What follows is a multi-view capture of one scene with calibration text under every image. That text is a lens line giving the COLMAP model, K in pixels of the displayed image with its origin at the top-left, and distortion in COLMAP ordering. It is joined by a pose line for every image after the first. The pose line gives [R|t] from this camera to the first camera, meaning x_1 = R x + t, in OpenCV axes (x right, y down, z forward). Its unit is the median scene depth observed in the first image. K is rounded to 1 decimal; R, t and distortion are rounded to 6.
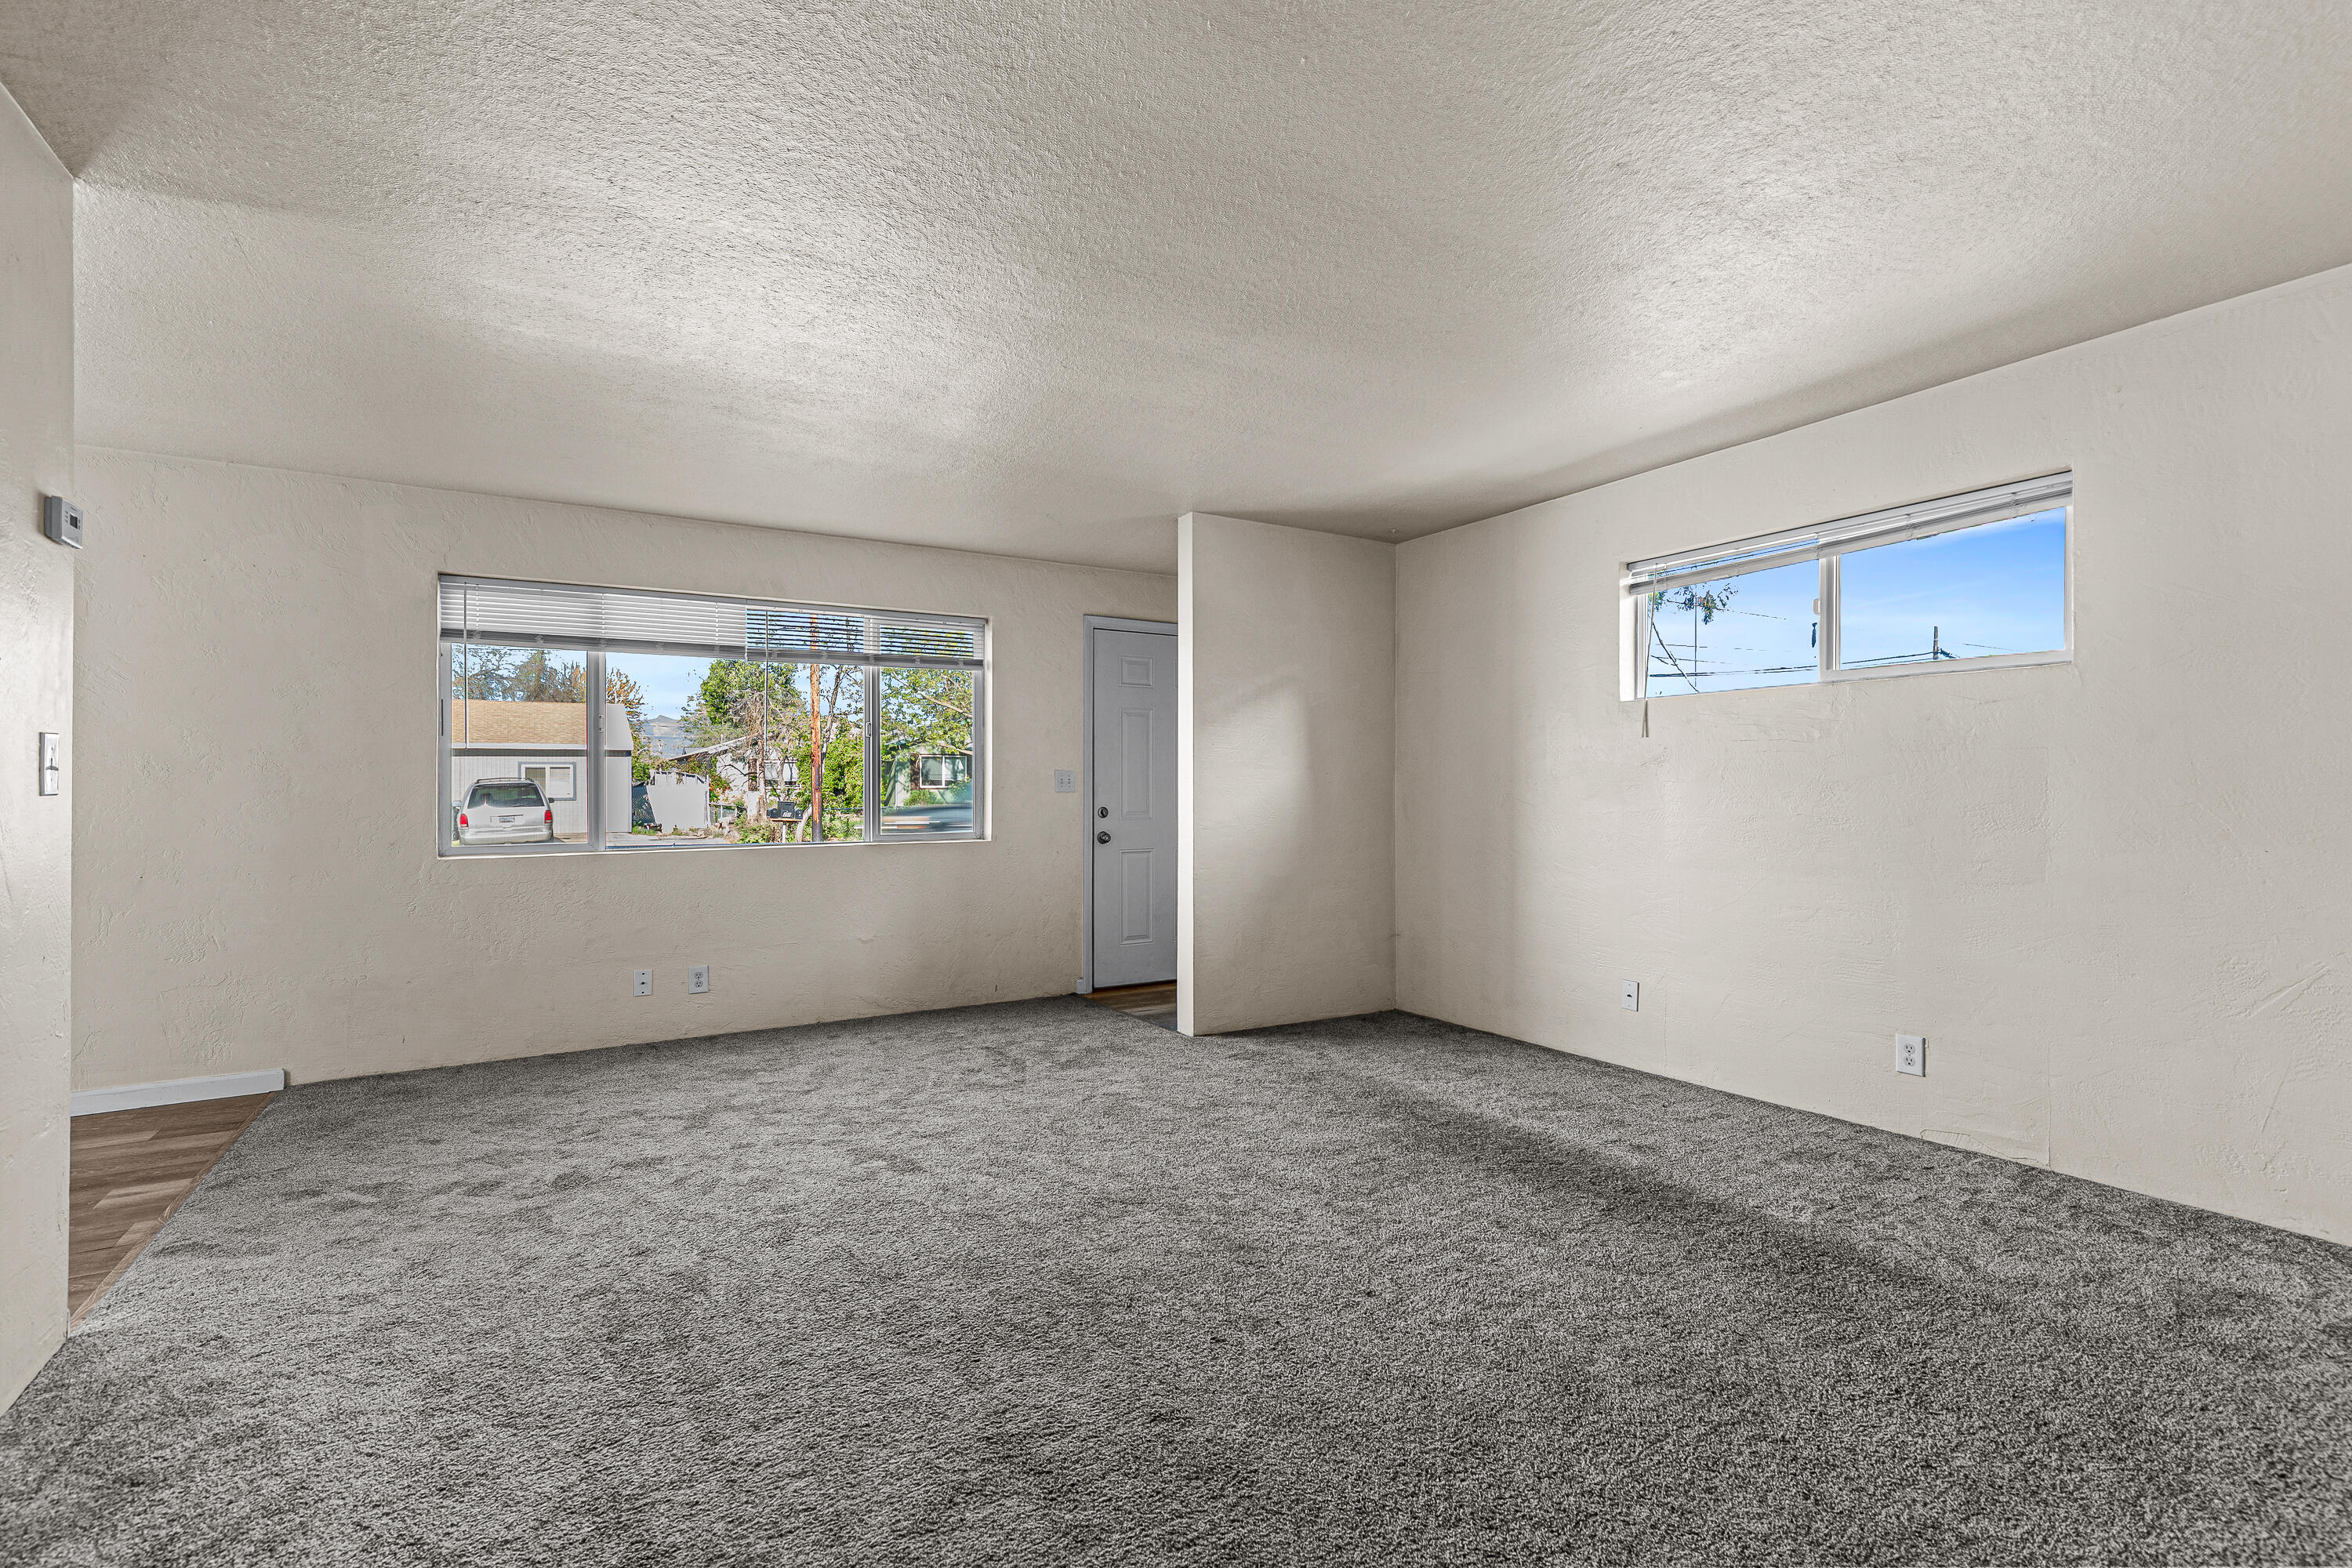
lens RADIAL K [[1071.1, 0, 1178.1], [0, 1071.1, 794.1], [0, 0, 1]] dist [0.011785, -0.002007]
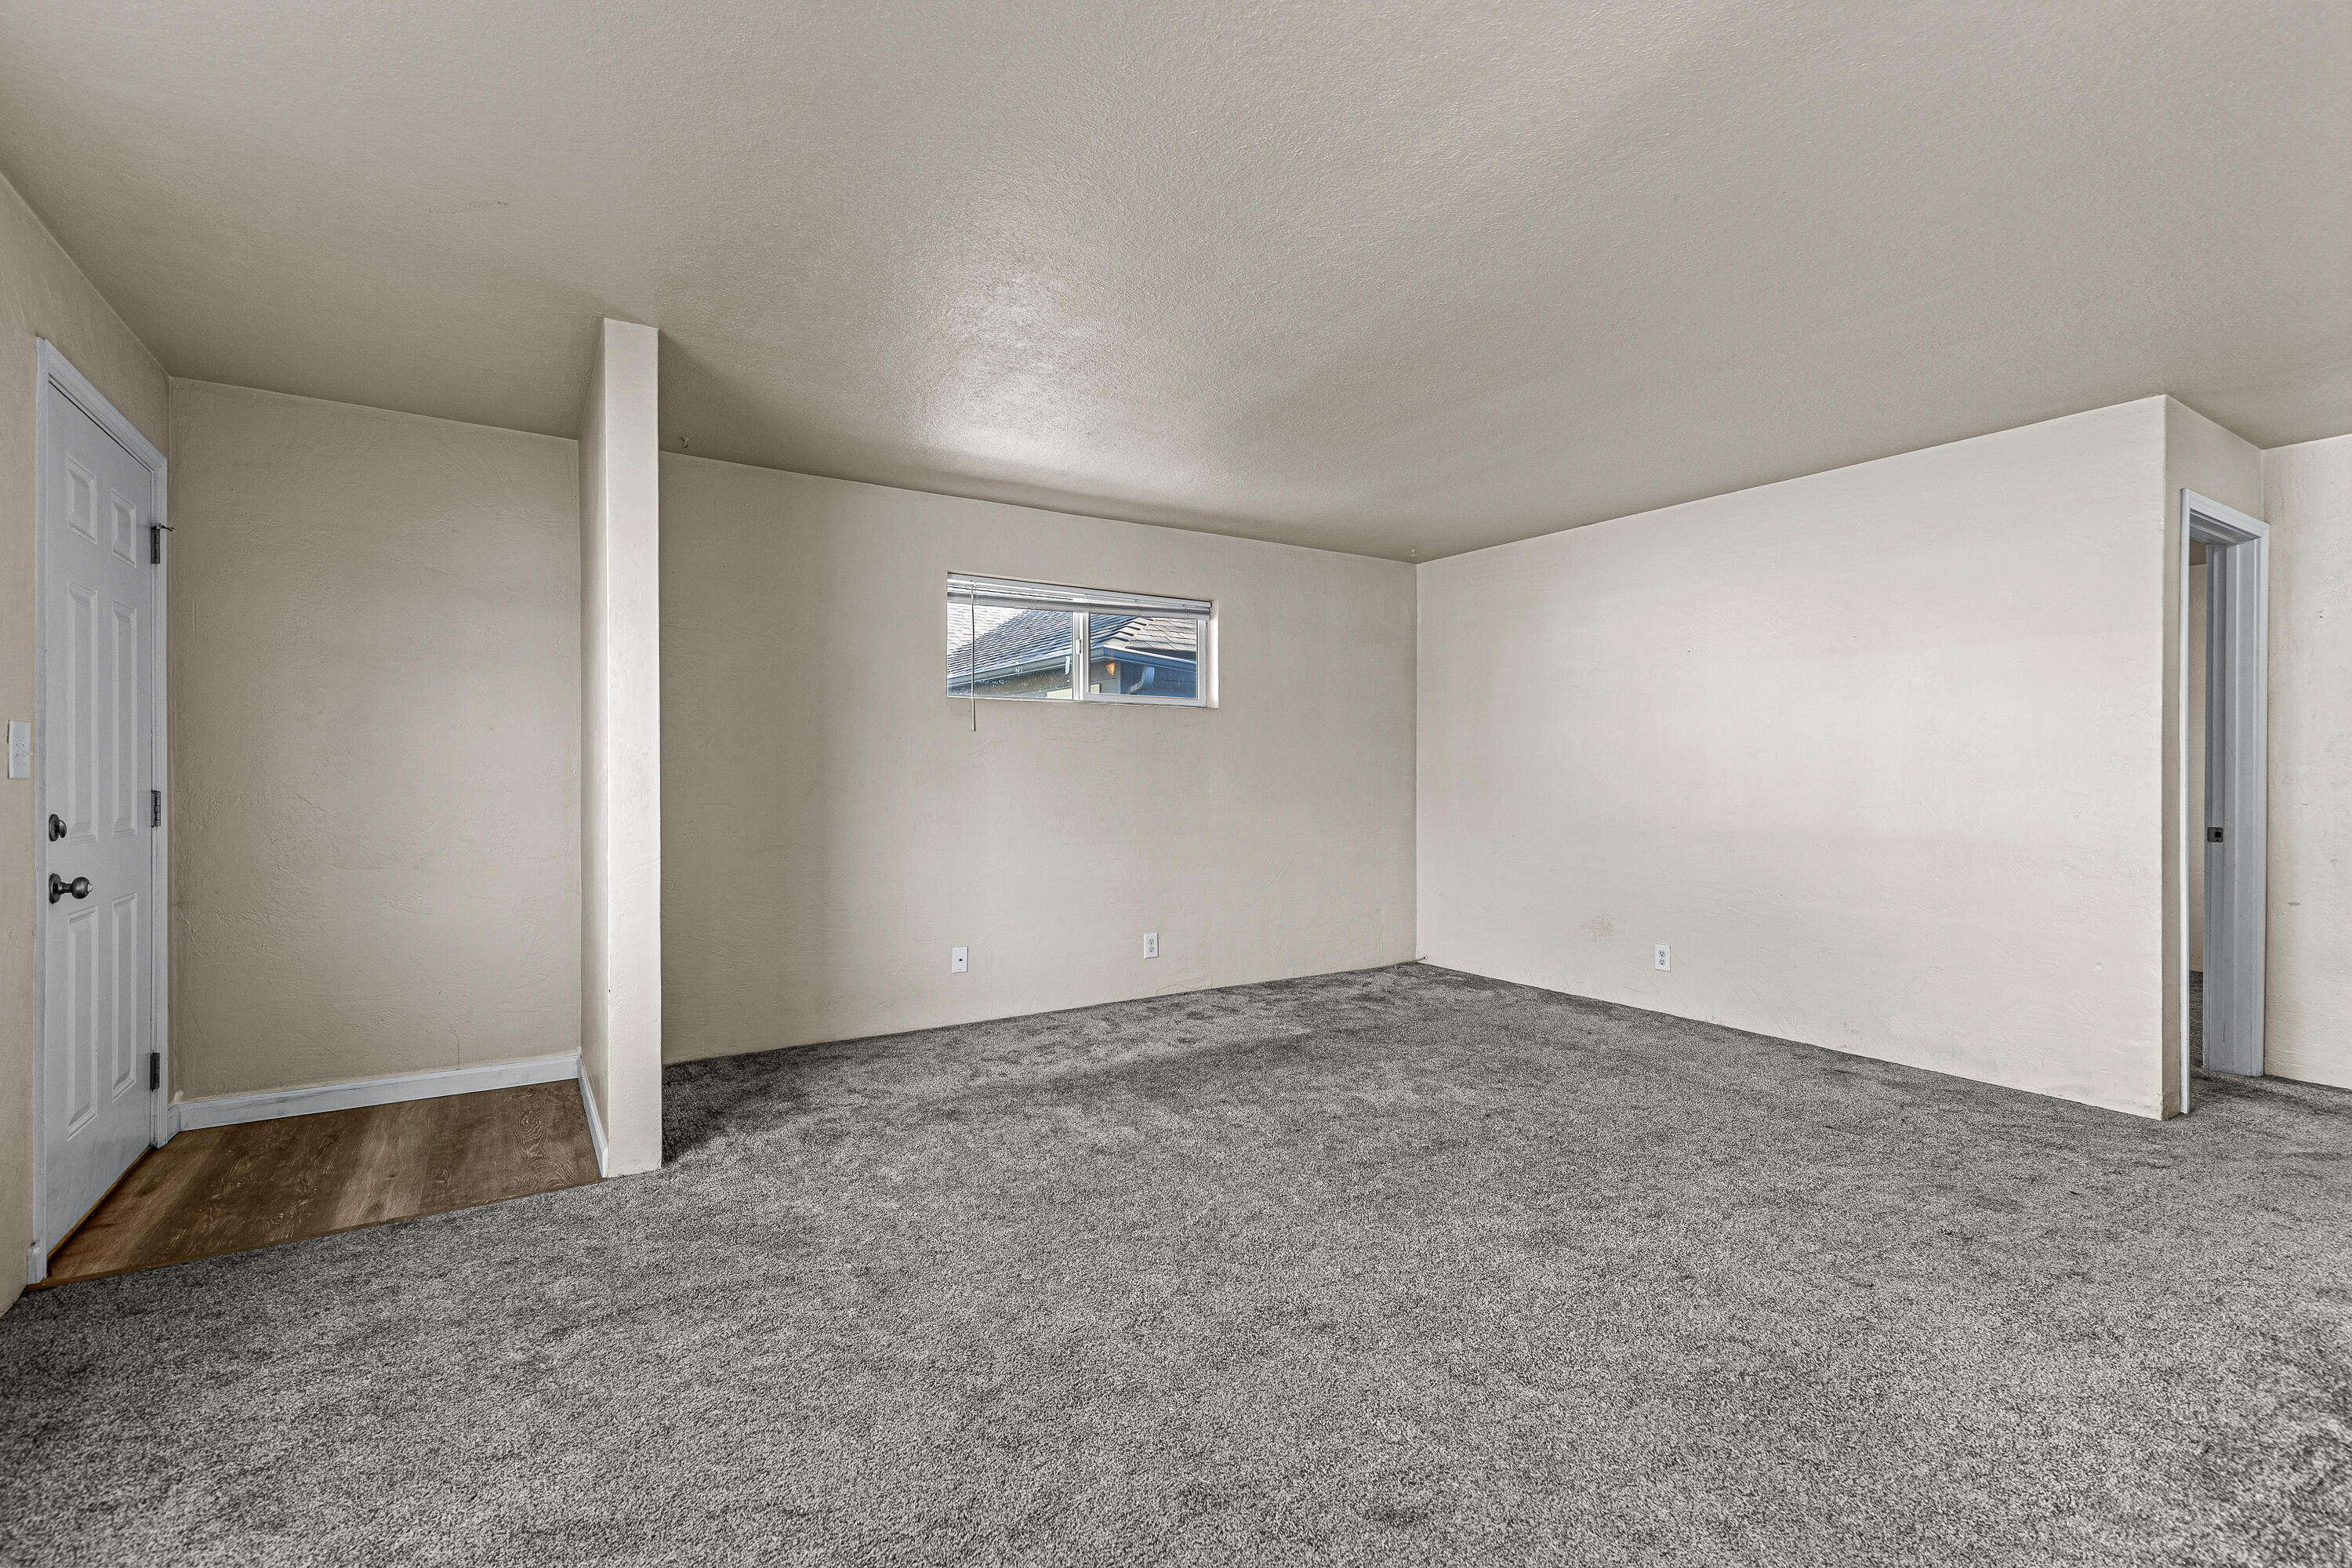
lens RADIAL K [[1071.1, 0, 1180.1], [0, 1071.1, 781.9], [0, 0, 1]] dist [0.011785, -0.002007]
pose [[-0.032876, -0.004125, 0.999451, -0.779429], [0.001288, 0.999990, 0.004169, -0.003050], [-0.999459, 0.001424, -0.032871, 0.891294]]
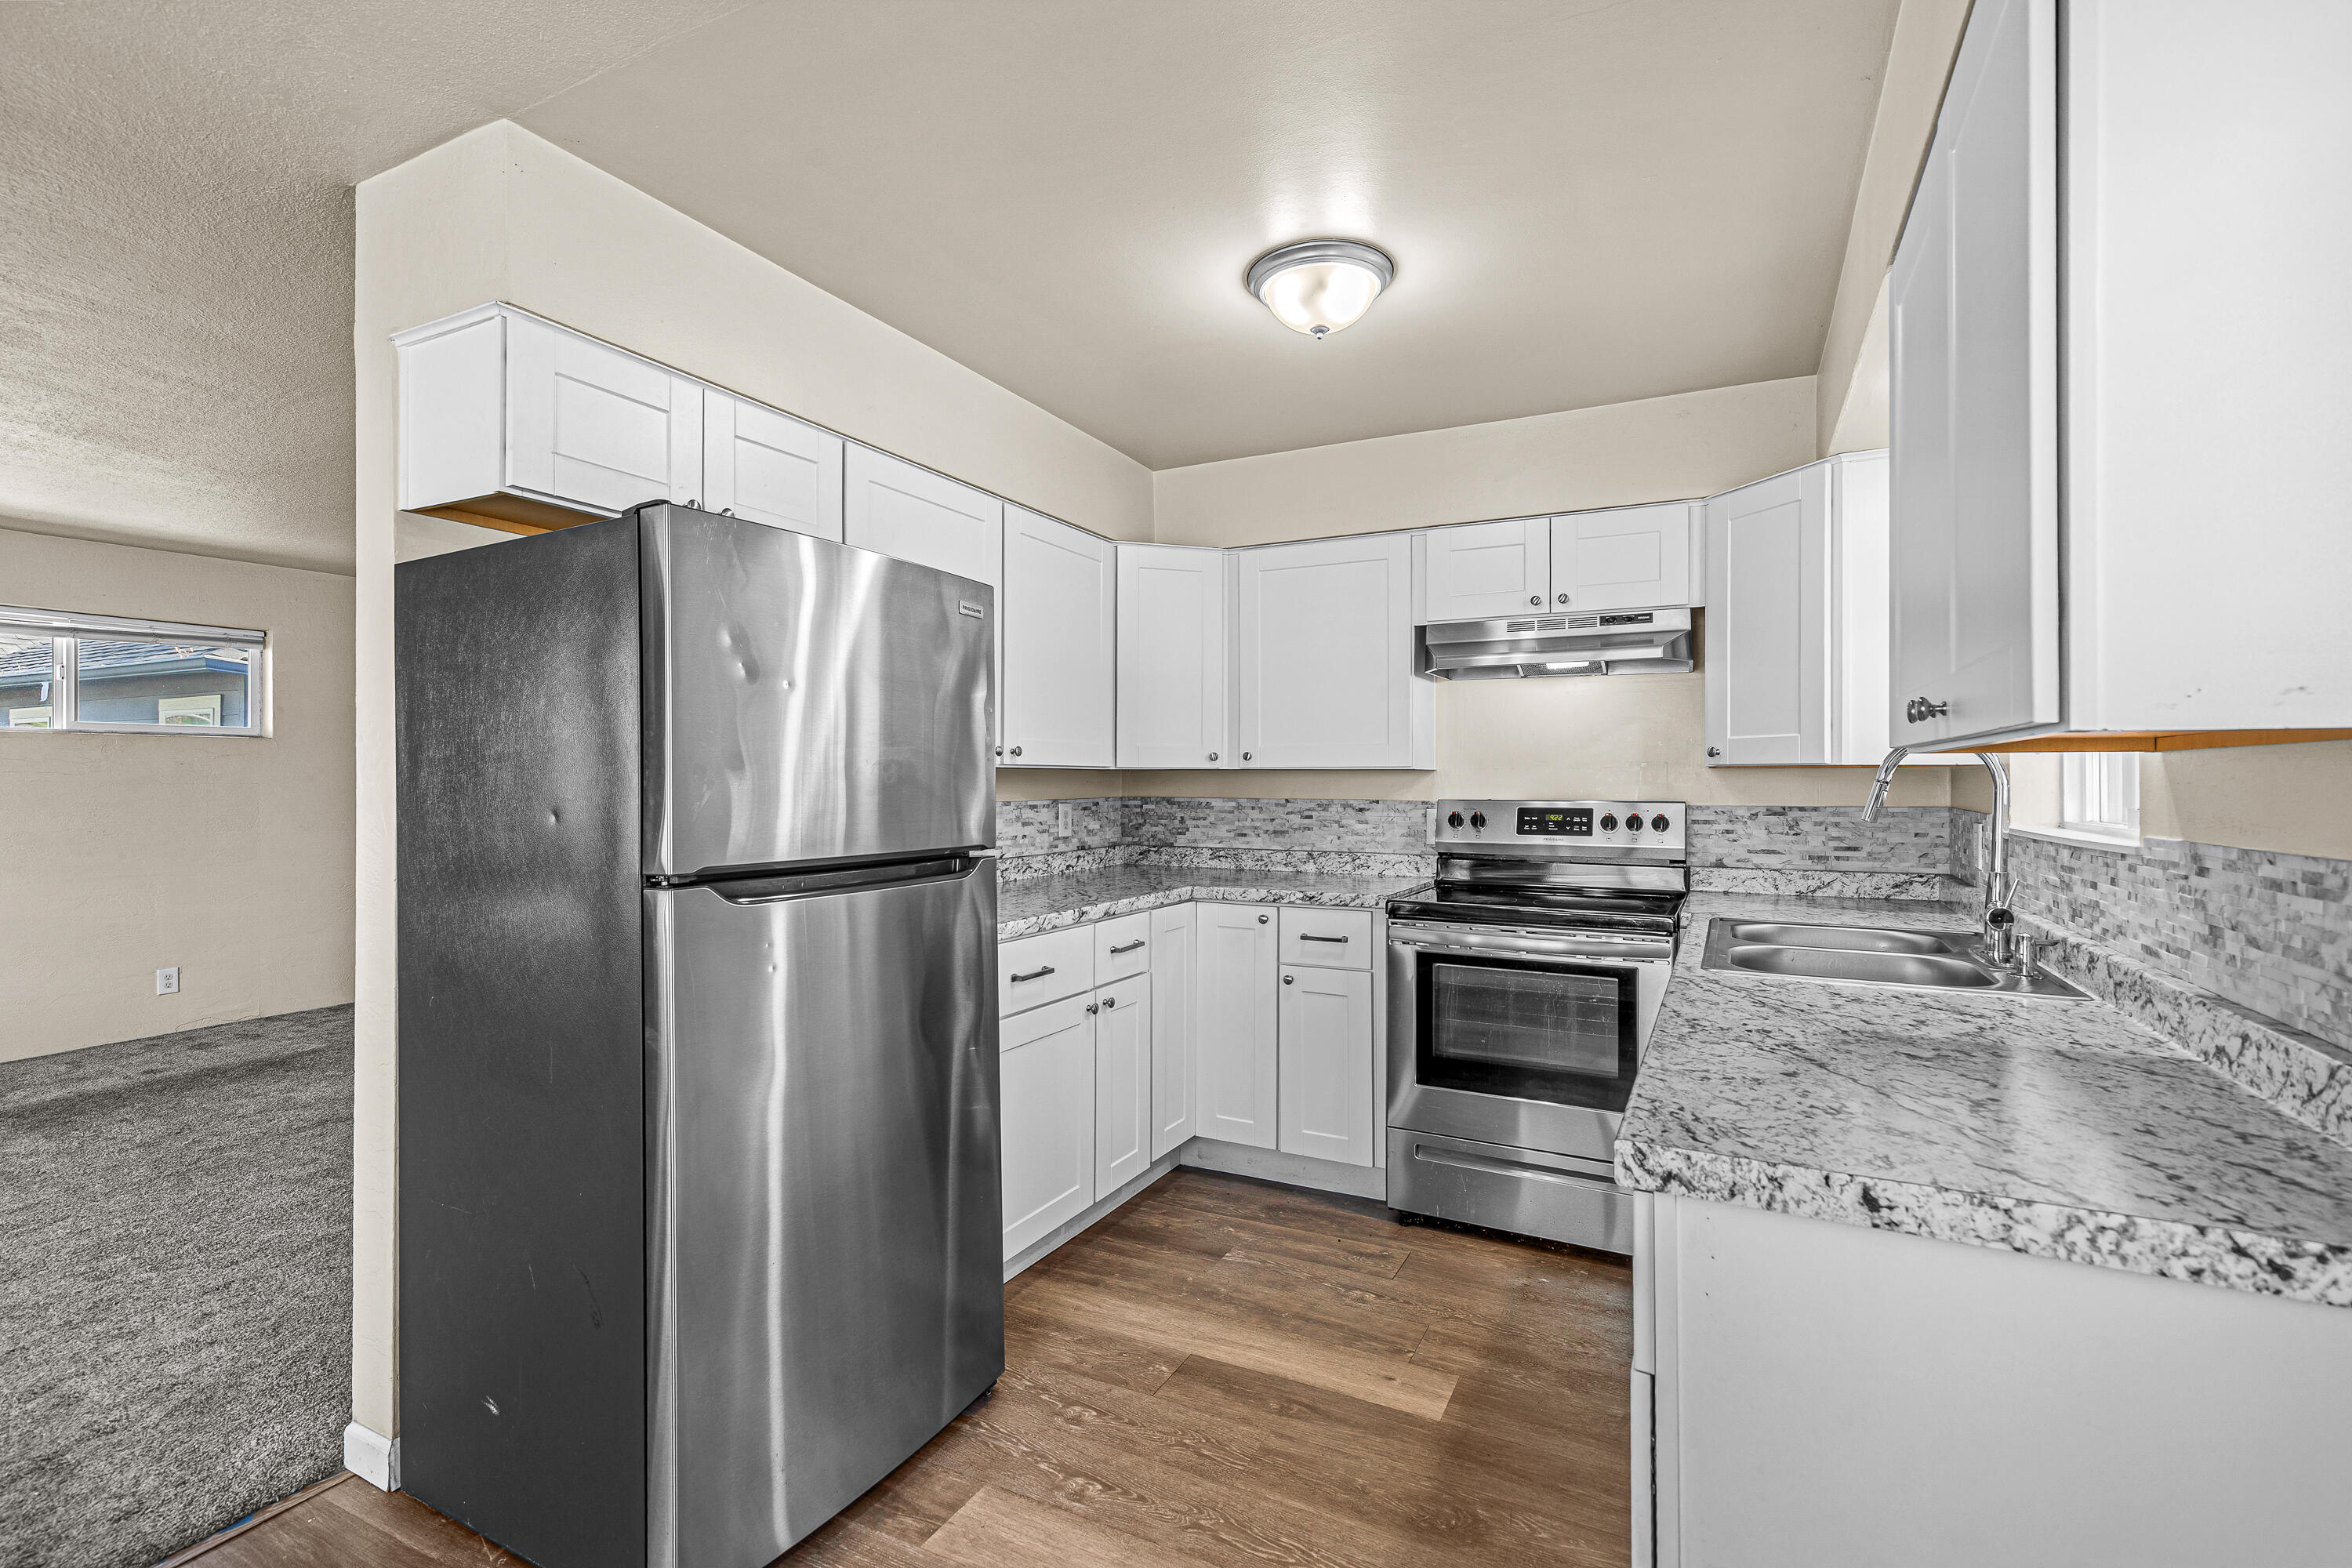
lens RADIAL K [[1071.1, 0, 1176.2], [0, 1071.1, 772.7], [0, 0, 1]] dist [0.011785, -0.002007]
pose [[-0.531212, 0.005096, 0.847224, -1.230329], [0.004578, 0.999985, -0.003145, -0.039195], [-0.847226, 0.002208, -0.531227, 0.529894]]
